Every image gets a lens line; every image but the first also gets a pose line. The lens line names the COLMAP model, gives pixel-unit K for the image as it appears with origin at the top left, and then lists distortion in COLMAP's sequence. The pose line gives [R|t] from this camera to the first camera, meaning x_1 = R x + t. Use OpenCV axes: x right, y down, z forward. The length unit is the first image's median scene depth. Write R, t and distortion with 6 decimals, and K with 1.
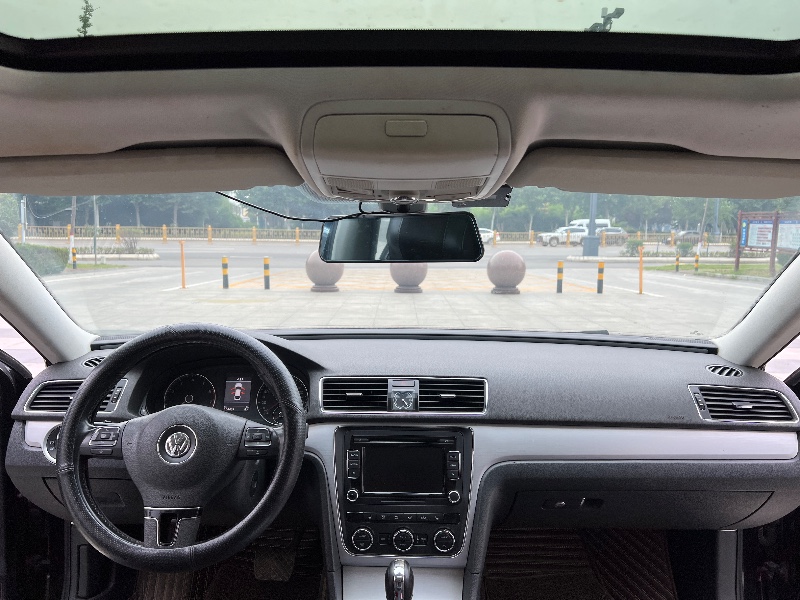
lens RADIAL K [[604.7, 0, 403.0], [0, 604.7, 303.9], [0, 0, 1]] dist [0.052845, -0.053653]
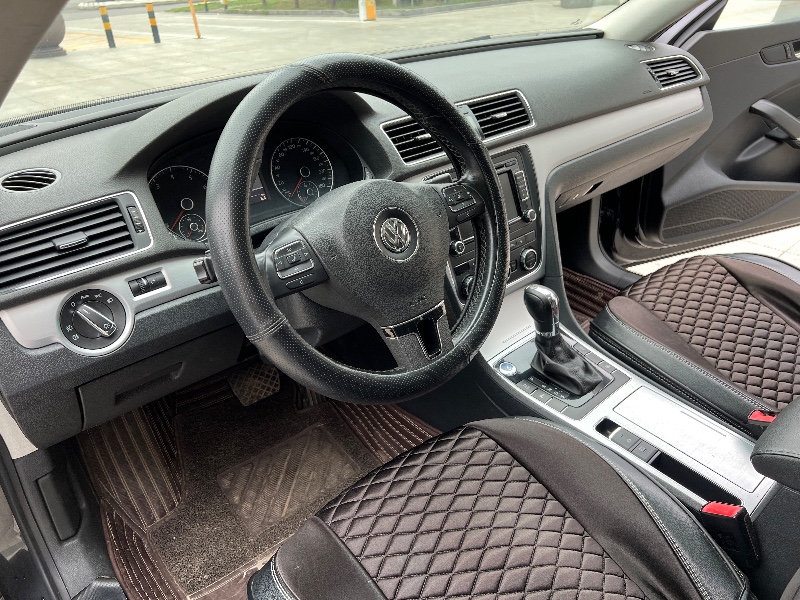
lens RADIAL K [[604.7, 0, 401.8], [0, 604.7, 302.2], [0, 0, 1]] dist [0.052845, -0.053653]
pose [[0.729266, -0.367464, 0.577184, -0.646032], [0.127948, 0.901910, 0.412539, 0.009834], [-0.672161, -0.227001, 0.704748, 0.387128]]
